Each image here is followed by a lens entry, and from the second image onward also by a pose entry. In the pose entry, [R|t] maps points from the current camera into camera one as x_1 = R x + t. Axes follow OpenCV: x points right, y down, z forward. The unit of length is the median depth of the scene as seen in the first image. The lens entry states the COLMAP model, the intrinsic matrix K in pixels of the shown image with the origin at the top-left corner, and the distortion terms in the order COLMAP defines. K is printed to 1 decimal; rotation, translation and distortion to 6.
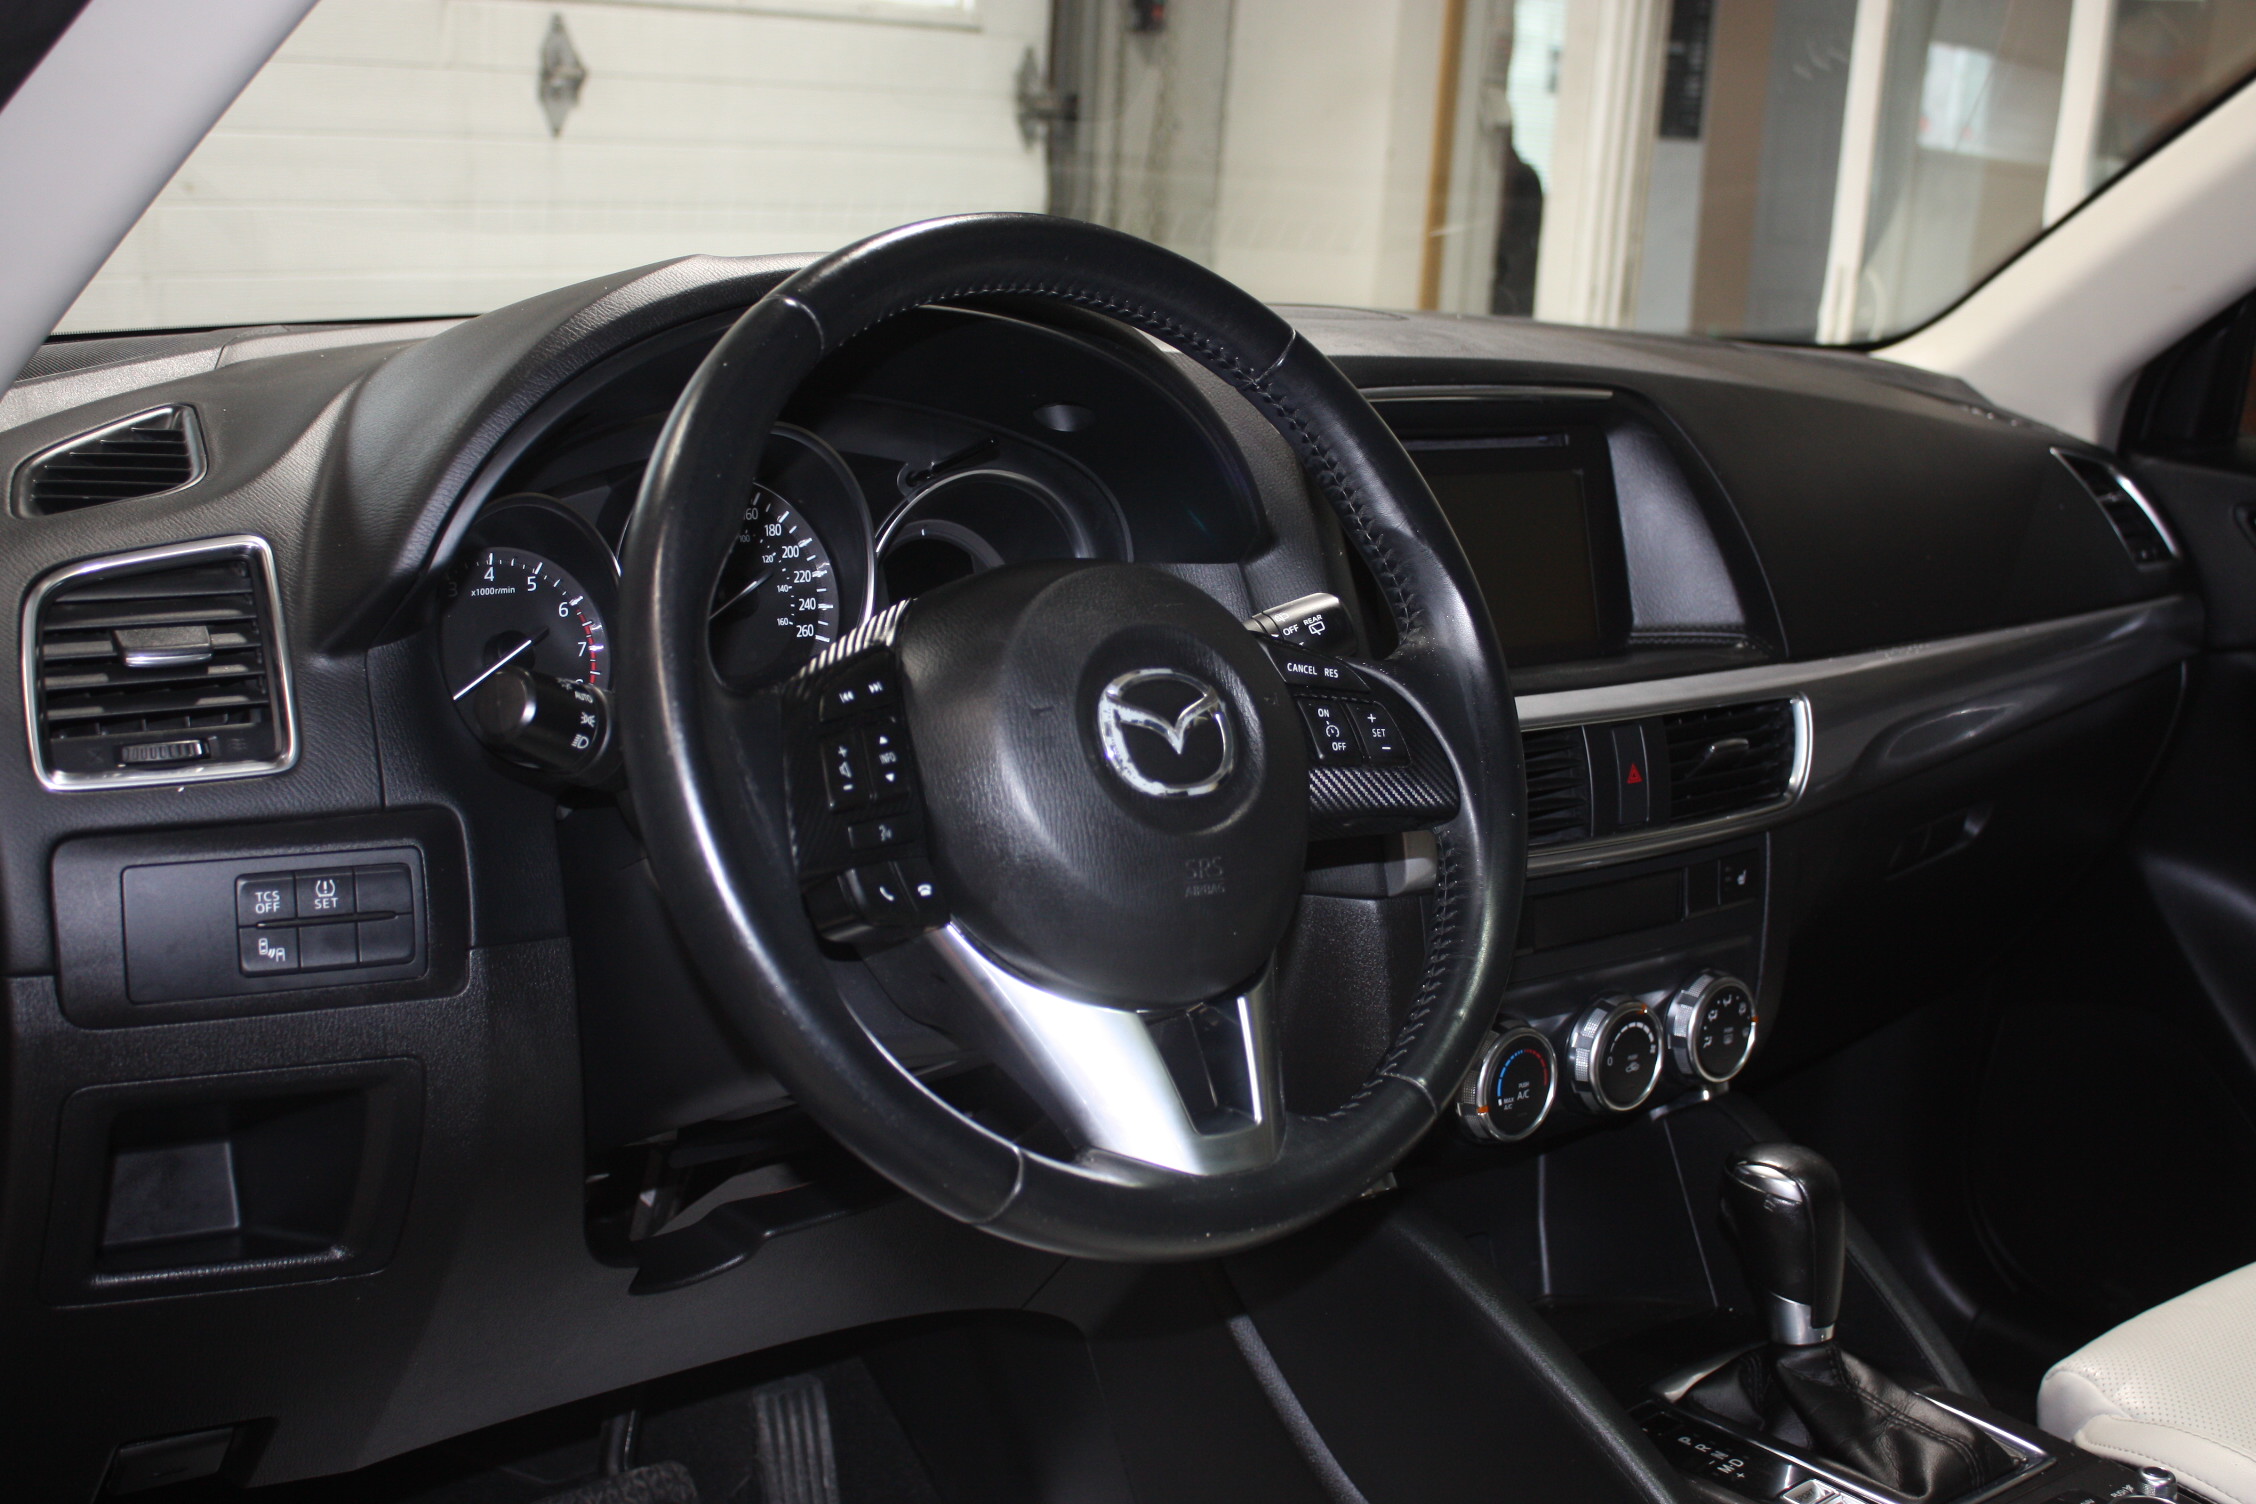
lens RADIAL K [[2685.3, 0, 1128.0], [0, 2685.3, 752.0], [0, 0, 1]] dist [-0.013401, -0.039034]
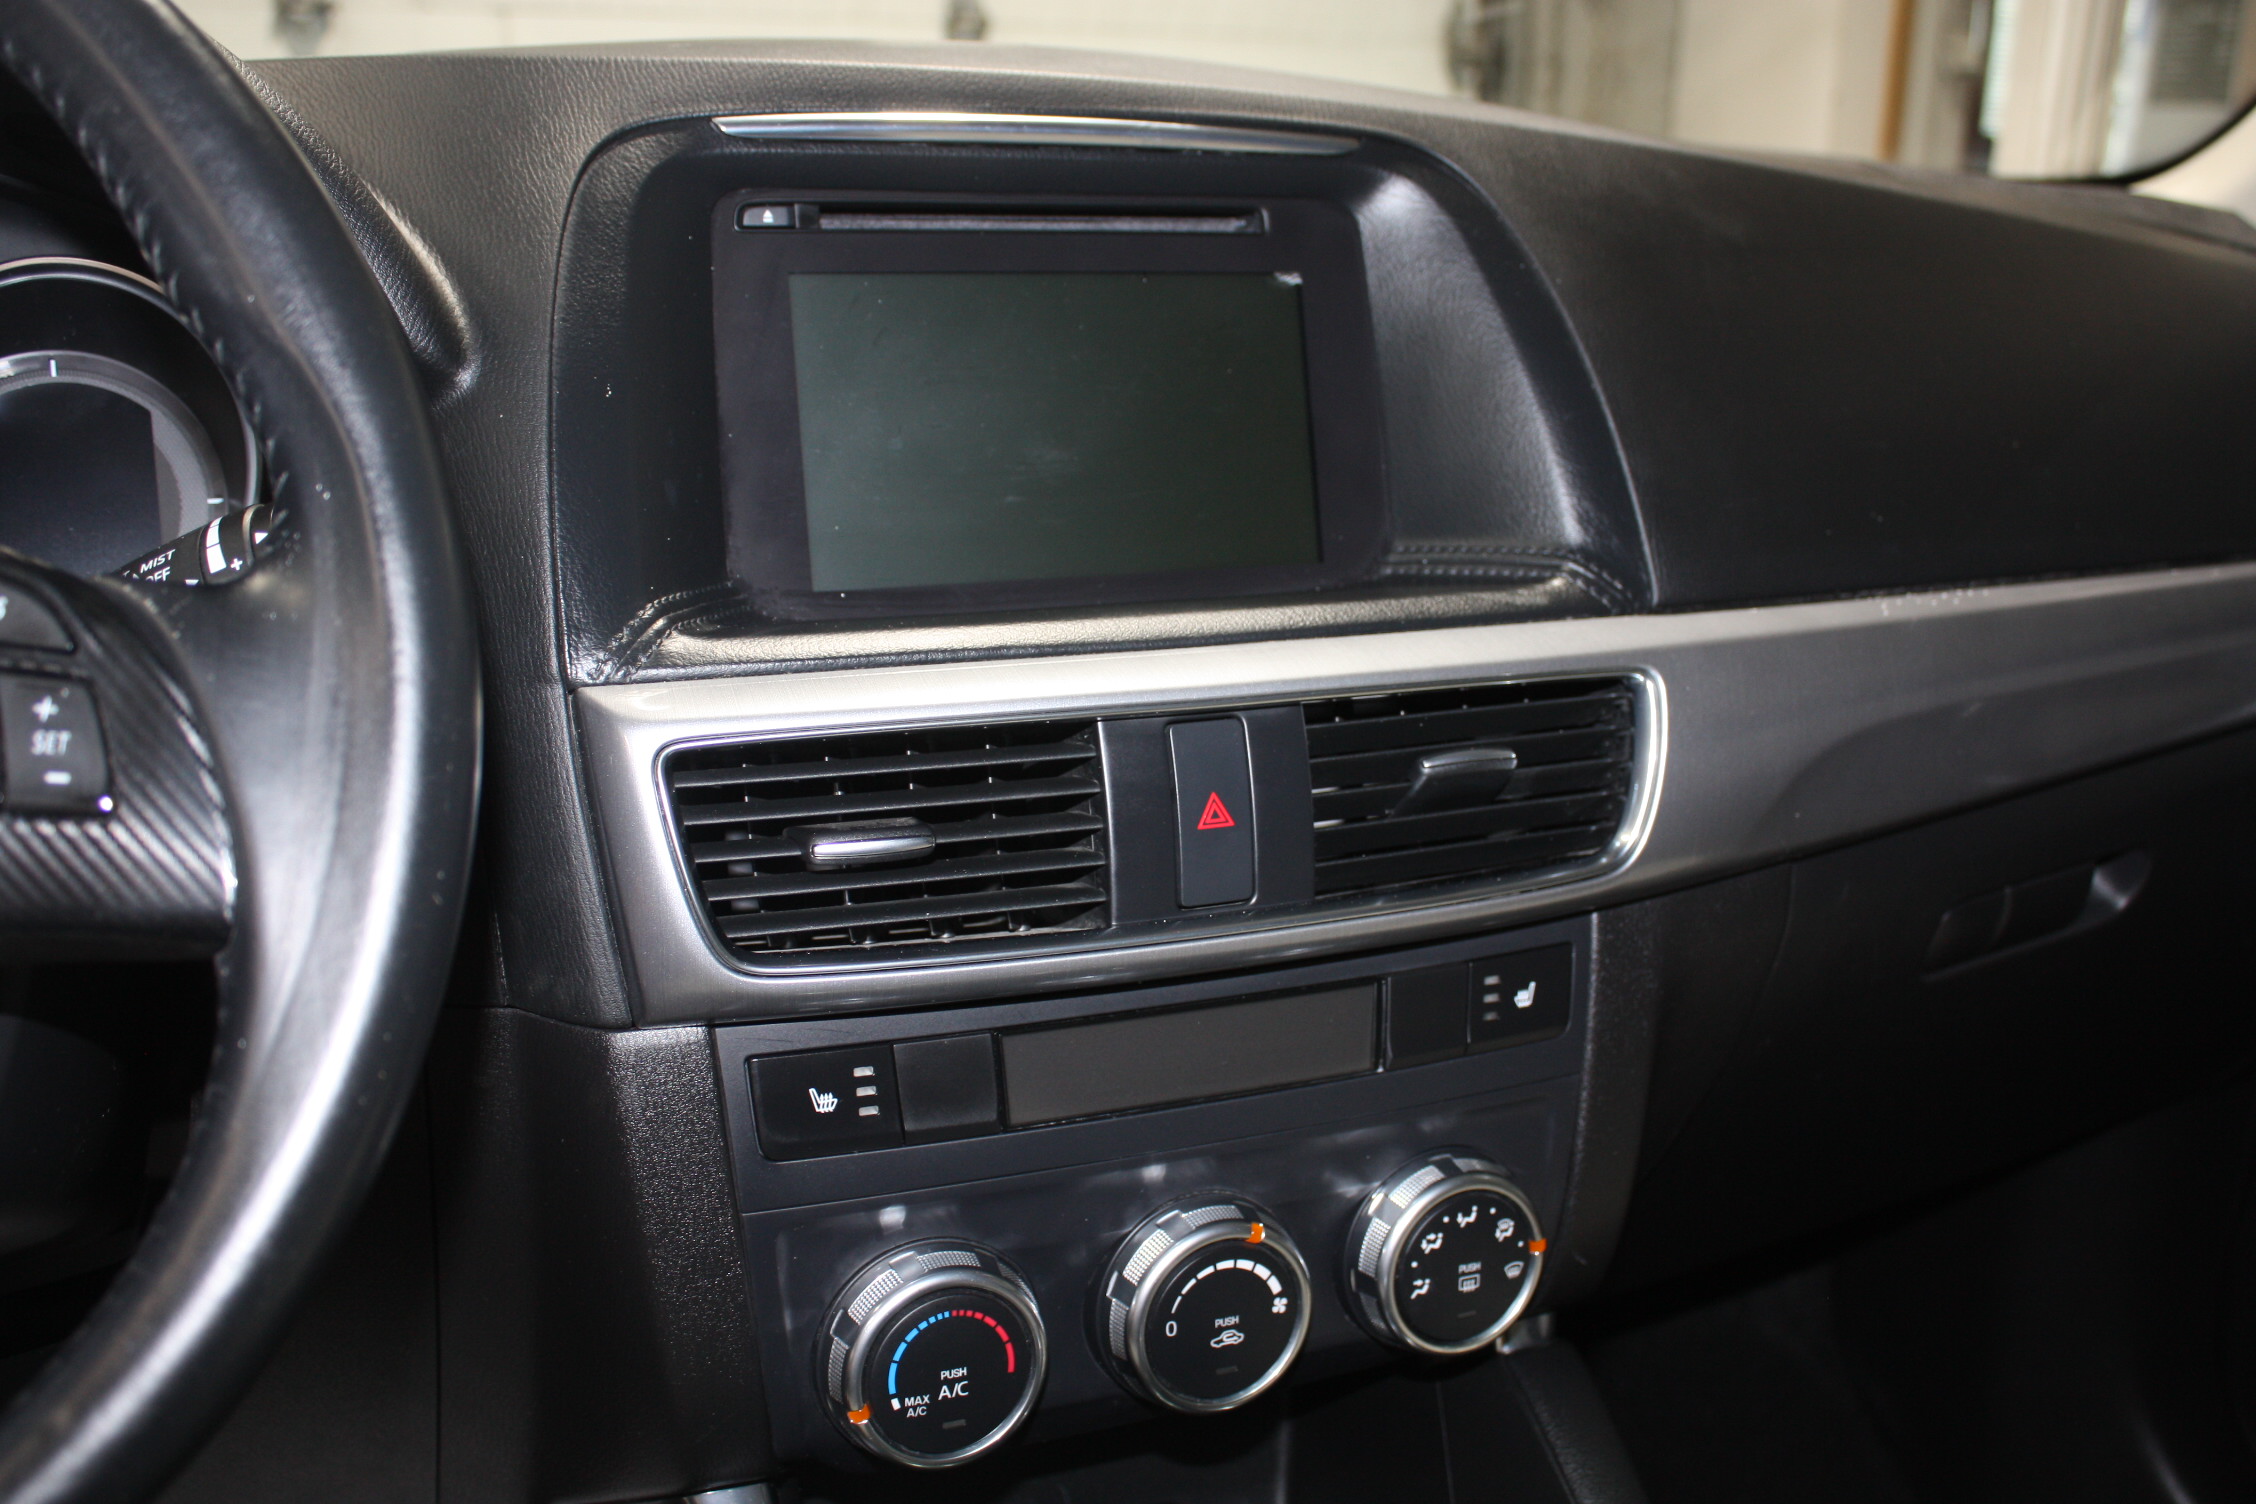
lens RADIAL K [[2213.0, 0, 1128.0], [0, 2213.0, 752.0], [0, 0, 1]] dist [-0.109869, 0.010556]
pose [[0.956183, 0.037156, -0.290404, 0.283765], [-0.027880, 0.998962, 0.036016, -0.018081], [0.291441, -0.026341, 0.956226, 0.543032]]
